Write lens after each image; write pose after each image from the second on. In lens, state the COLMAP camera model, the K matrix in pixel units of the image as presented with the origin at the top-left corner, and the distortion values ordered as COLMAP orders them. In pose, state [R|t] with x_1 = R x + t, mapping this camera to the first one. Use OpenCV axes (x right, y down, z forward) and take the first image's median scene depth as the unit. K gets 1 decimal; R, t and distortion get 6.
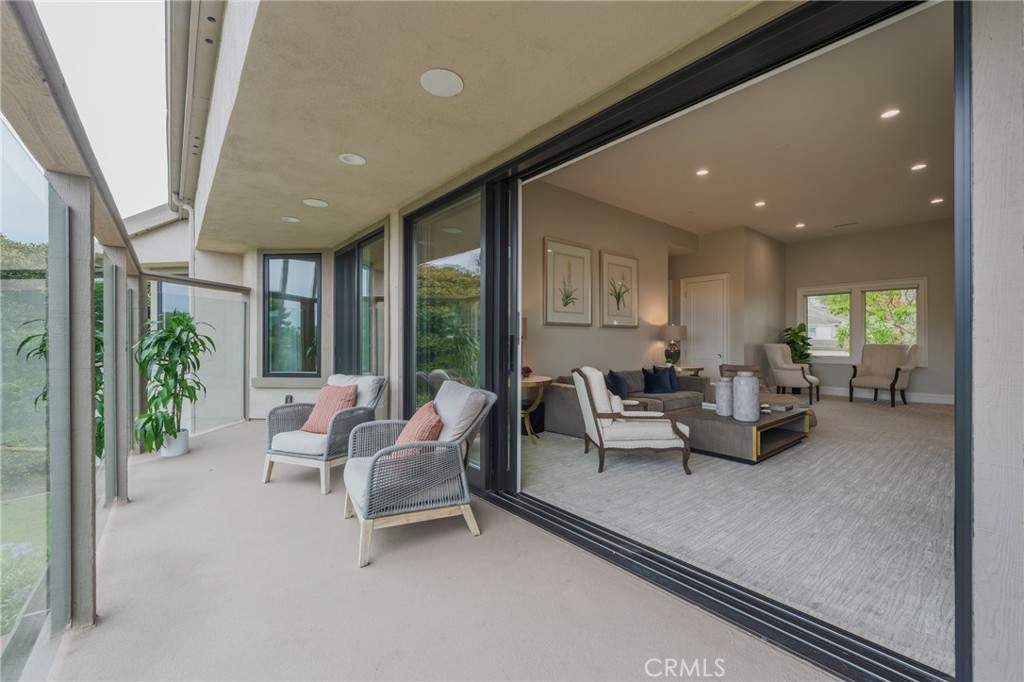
lens RADIAL K [[410.3, 0, 512.1], [0, 410.3, 338.9], [0, 0, 1]] dist [-0.000844, -0.000380]
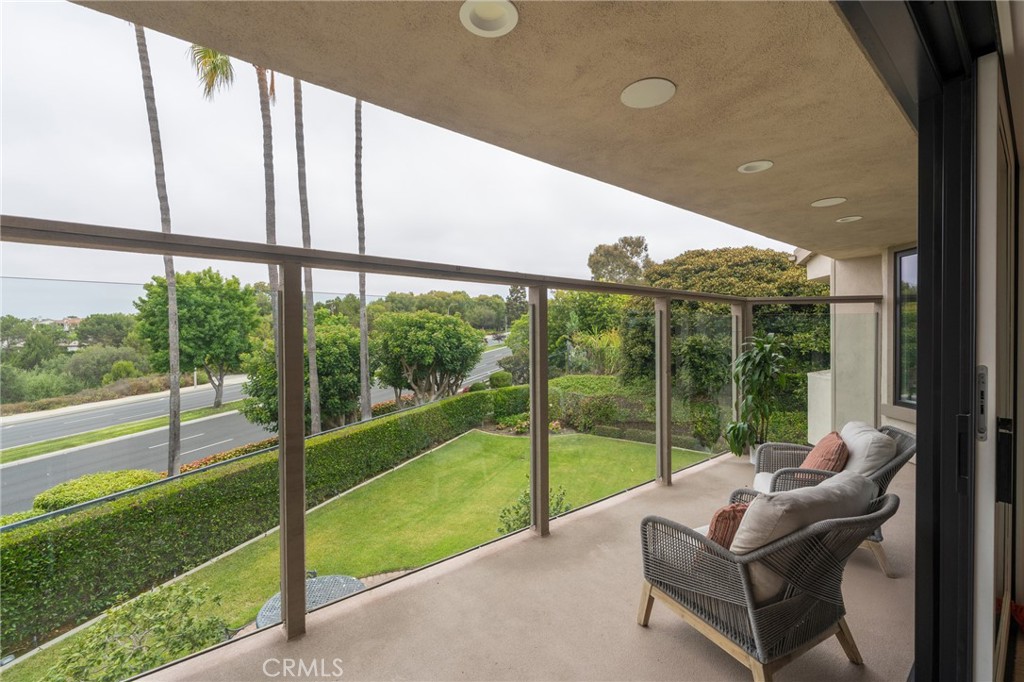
lens RADIAL K [[426.5, 0, 513.8], [0, 426.5, 337.1], [0, 0, 1]] dist [-0.000503, -0.000105]
pose [[-0.012636, 0.007009, -0.999896, 0.359018], [0.008201, 0.999943, 0.006906, -0.077566], [0.999887, -0.008113, -0.012693, 0.388564]]
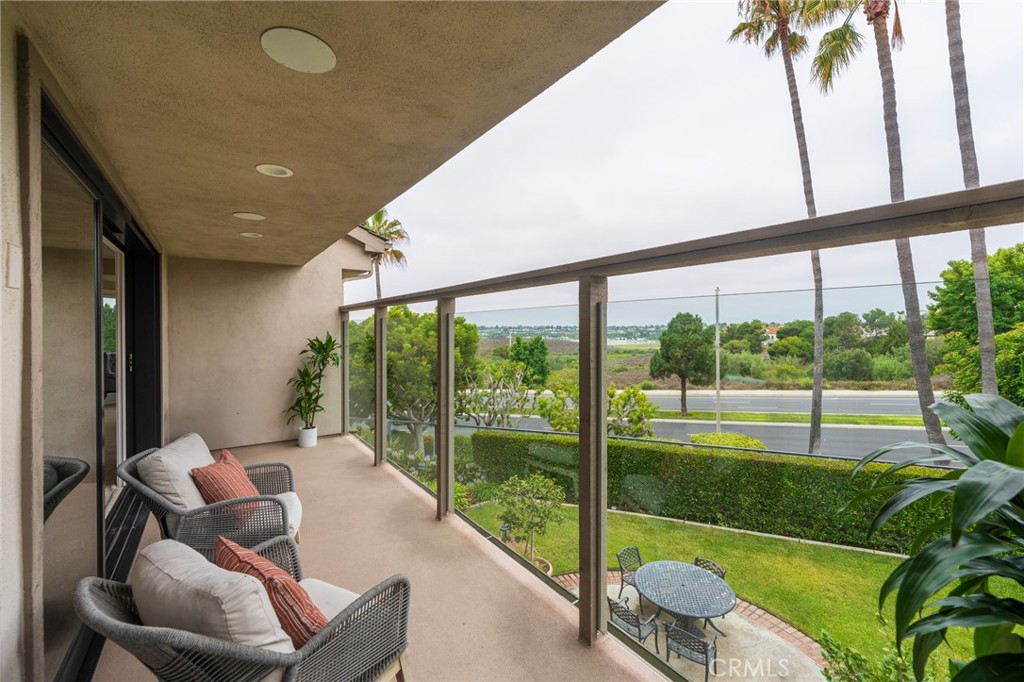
lens RADIAL K [[415.2, 0, 511.3], [0, 415.2, 329.6], [0, 0, 1]] dist [-0.001213, -0.000213]
pose [[-0.997523, 0.003606, 0.070251, -0.697567], [0.003727, 0.999992, 0.001590, -0.102588], [-0.070245, 0.001848, -0.997528, 1.338631]]
